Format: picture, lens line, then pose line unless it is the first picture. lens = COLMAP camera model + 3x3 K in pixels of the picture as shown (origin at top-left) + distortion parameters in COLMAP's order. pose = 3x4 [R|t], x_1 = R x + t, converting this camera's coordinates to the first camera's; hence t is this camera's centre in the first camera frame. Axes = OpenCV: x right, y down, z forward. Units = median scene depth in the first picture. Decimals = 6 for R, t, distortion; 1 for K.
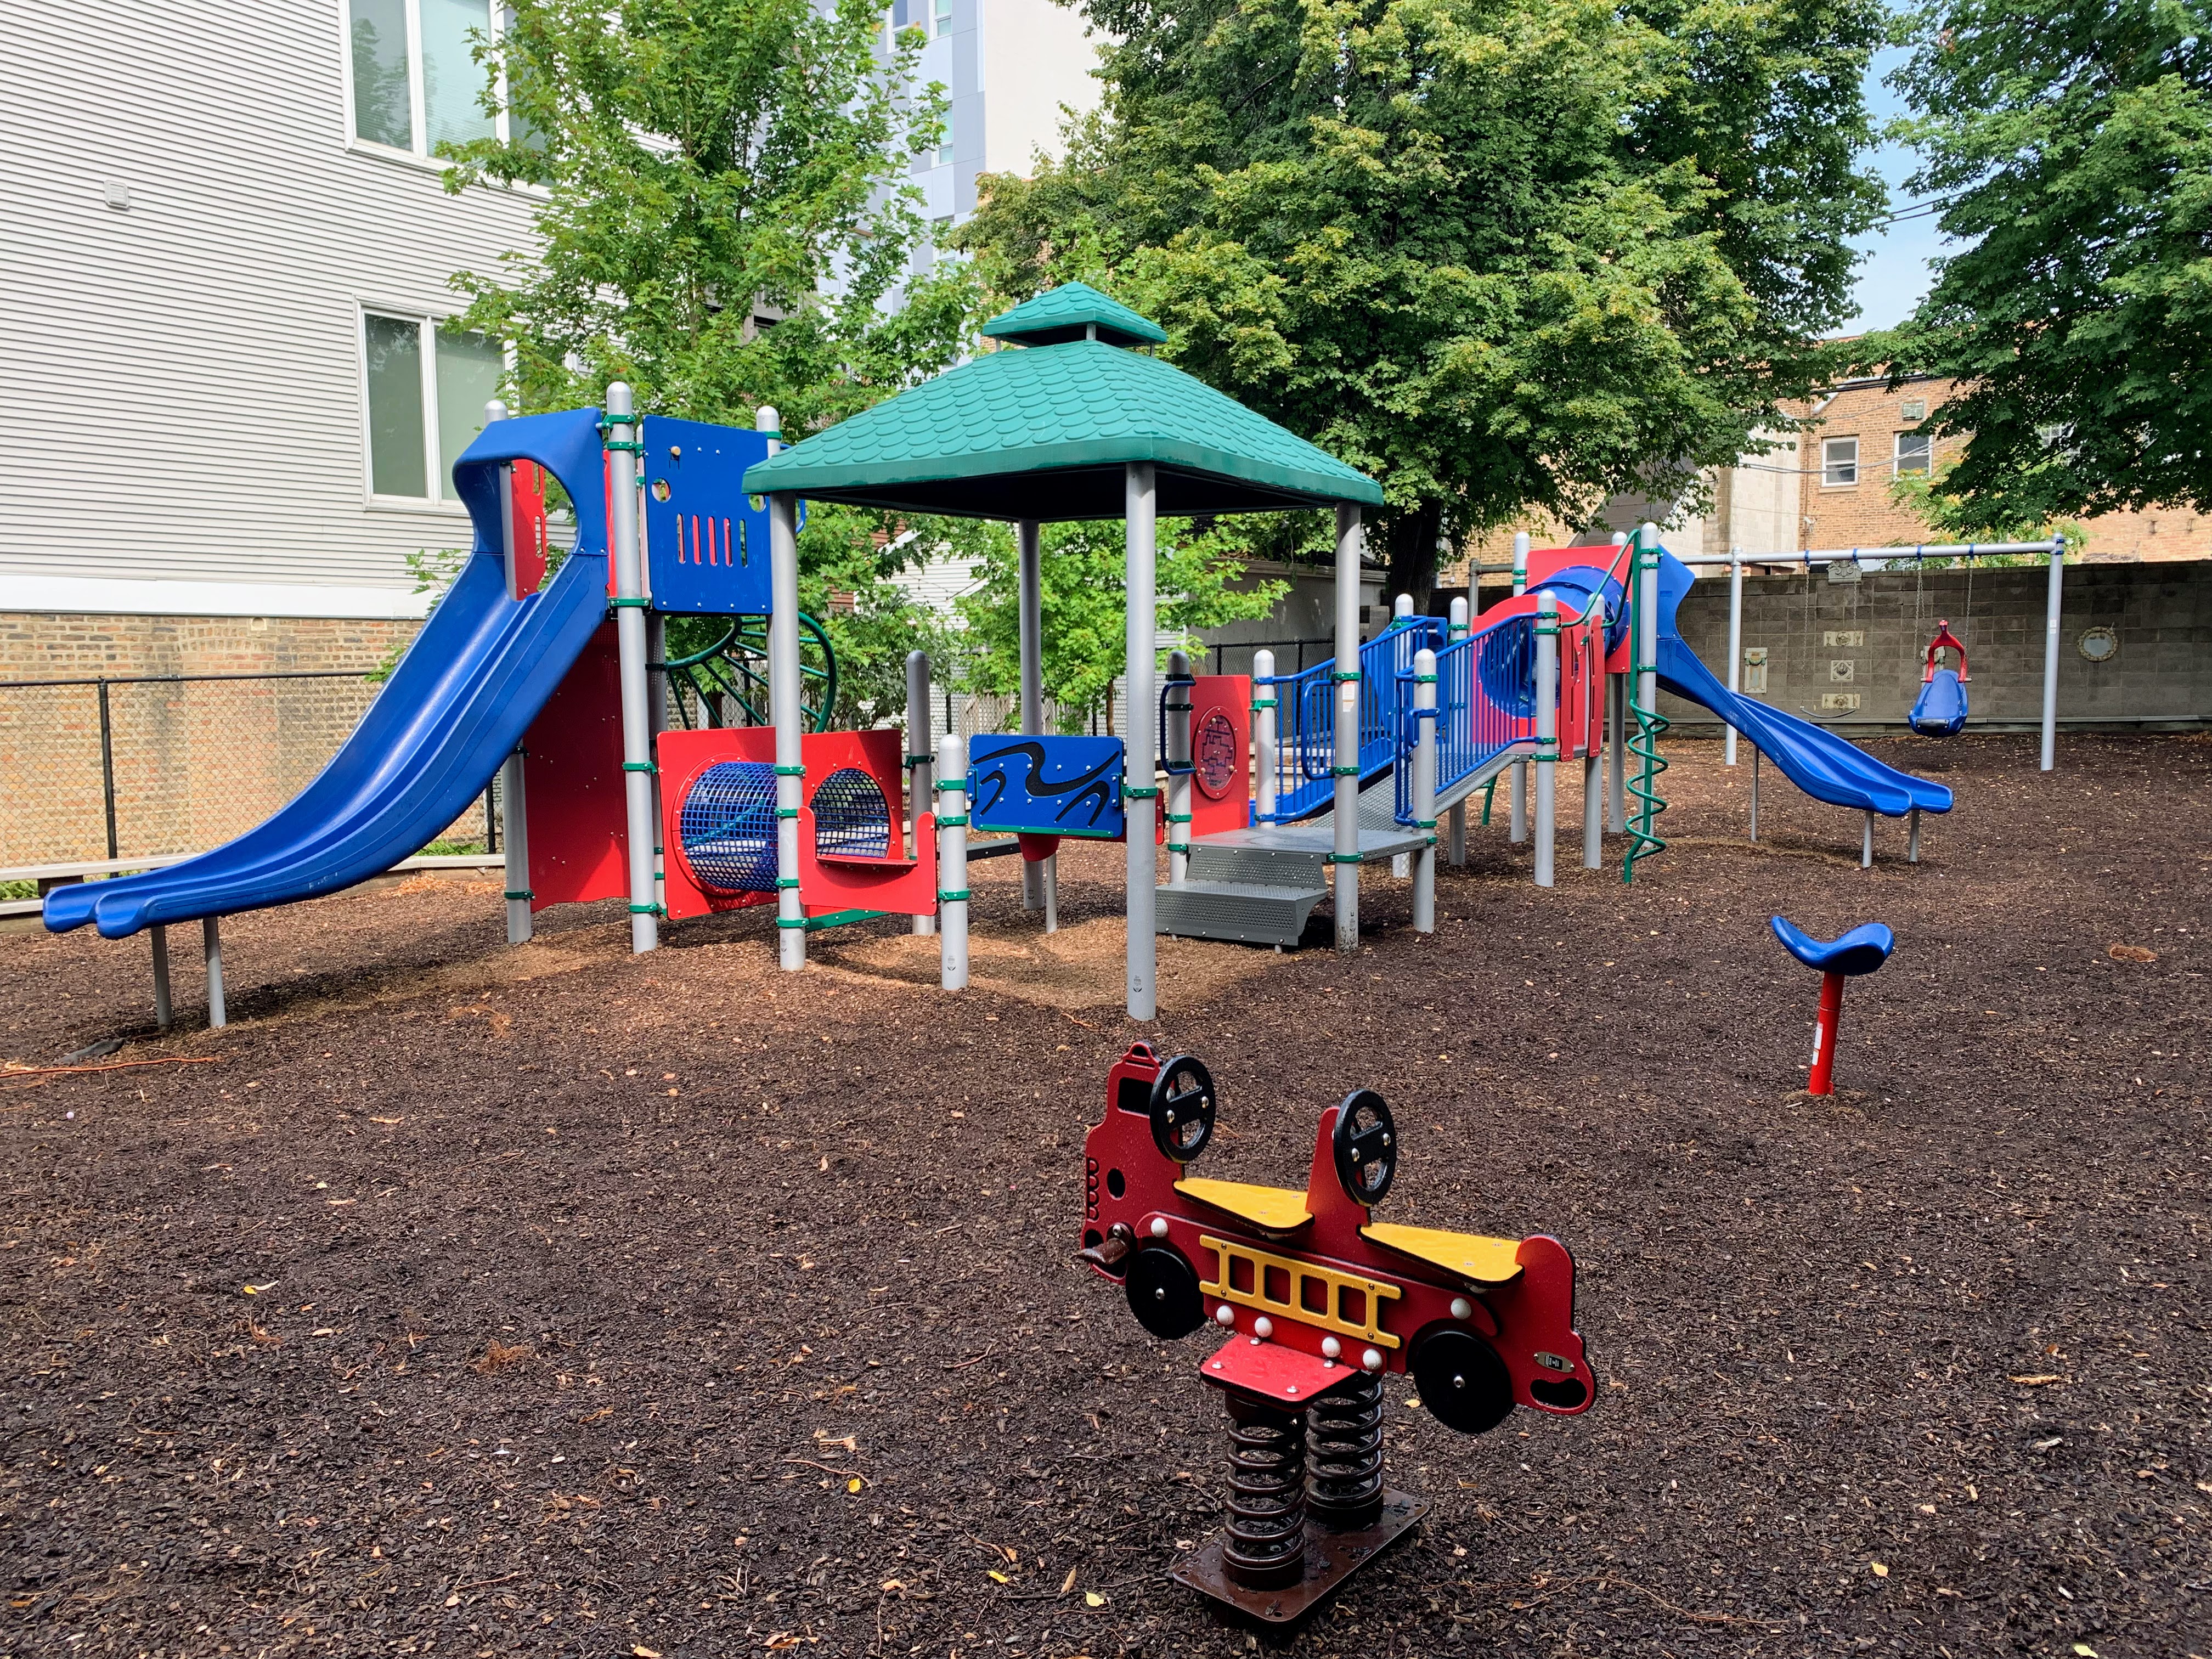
lens RADIAL K [[1671.4, 0, 1106.0], [0, 1671.4, 829.5], [0, 0, 1]] dist [-0.004507, -0.001876]
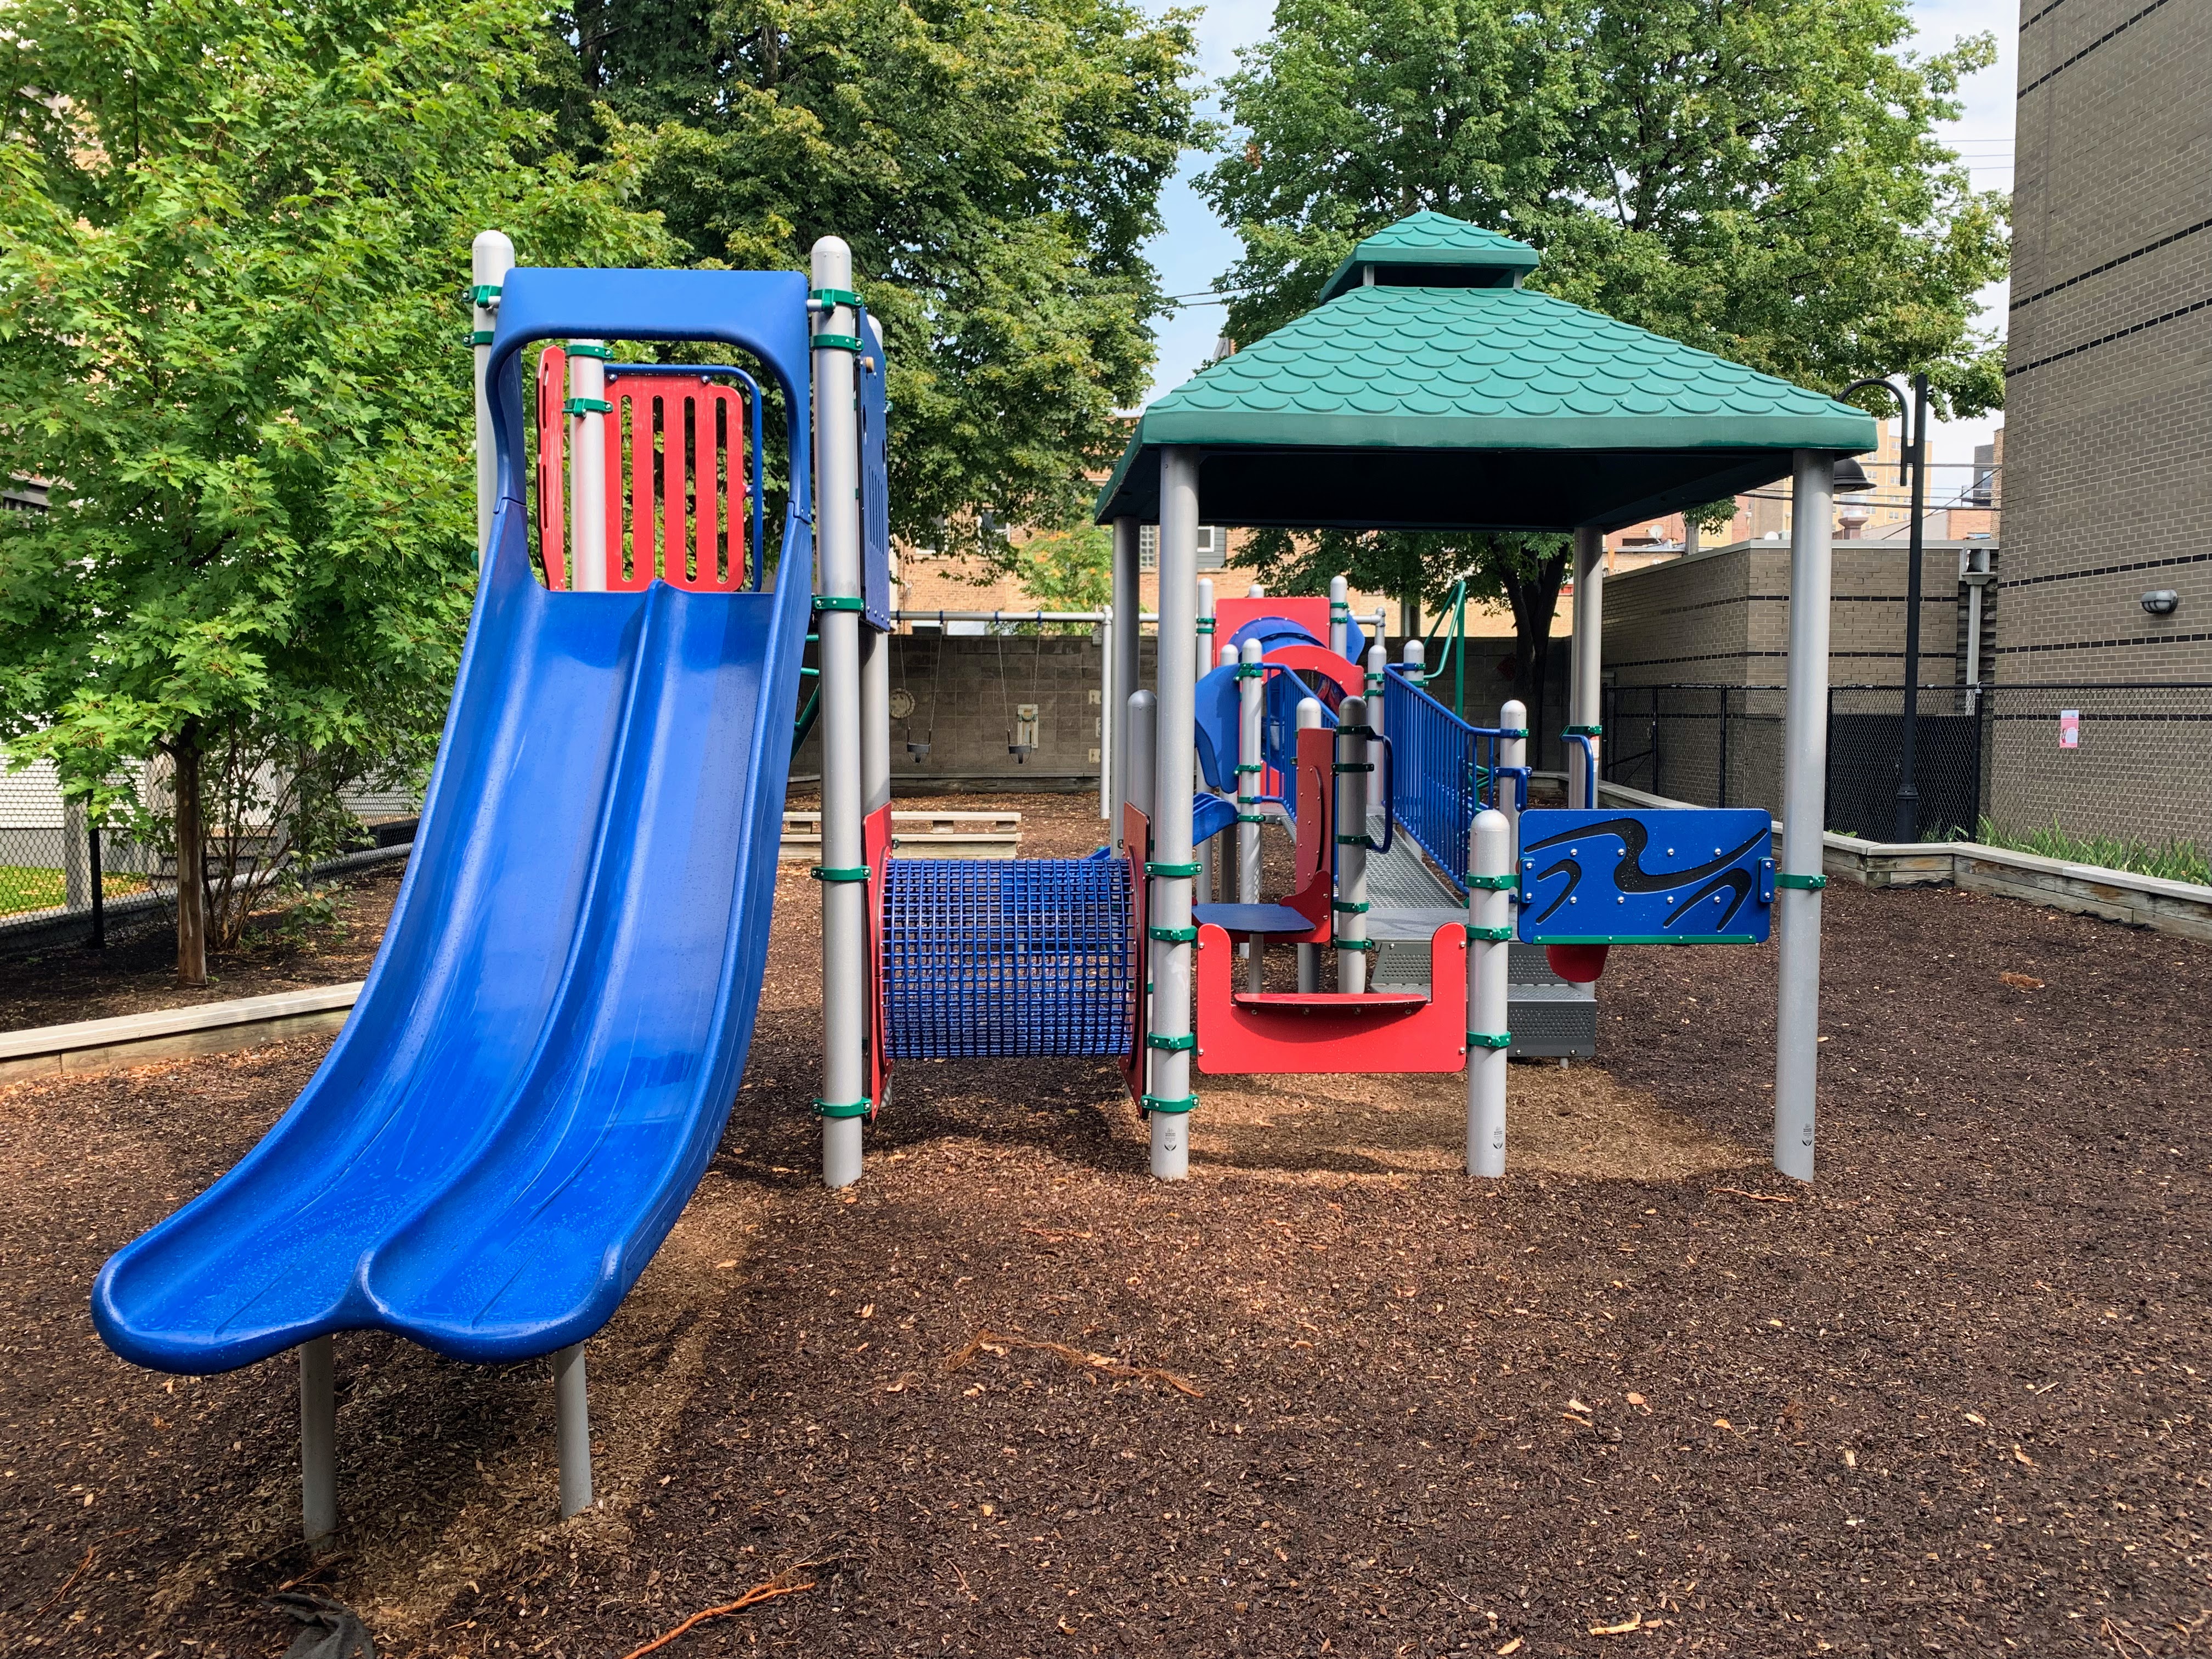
lens RADIAL K [[1643.2, 0, 1106.0], [0, 1643.2, 829.5], [0, 0, 1]] dist [0.011064, 0.003676]
pose [[0.798750, -0.029226, 0.600953, -0.552012], [0.048174, 0.998719, -0.015459, -0.039732], [-0.599732, 0.041298, 0.799135, 0.471937]]
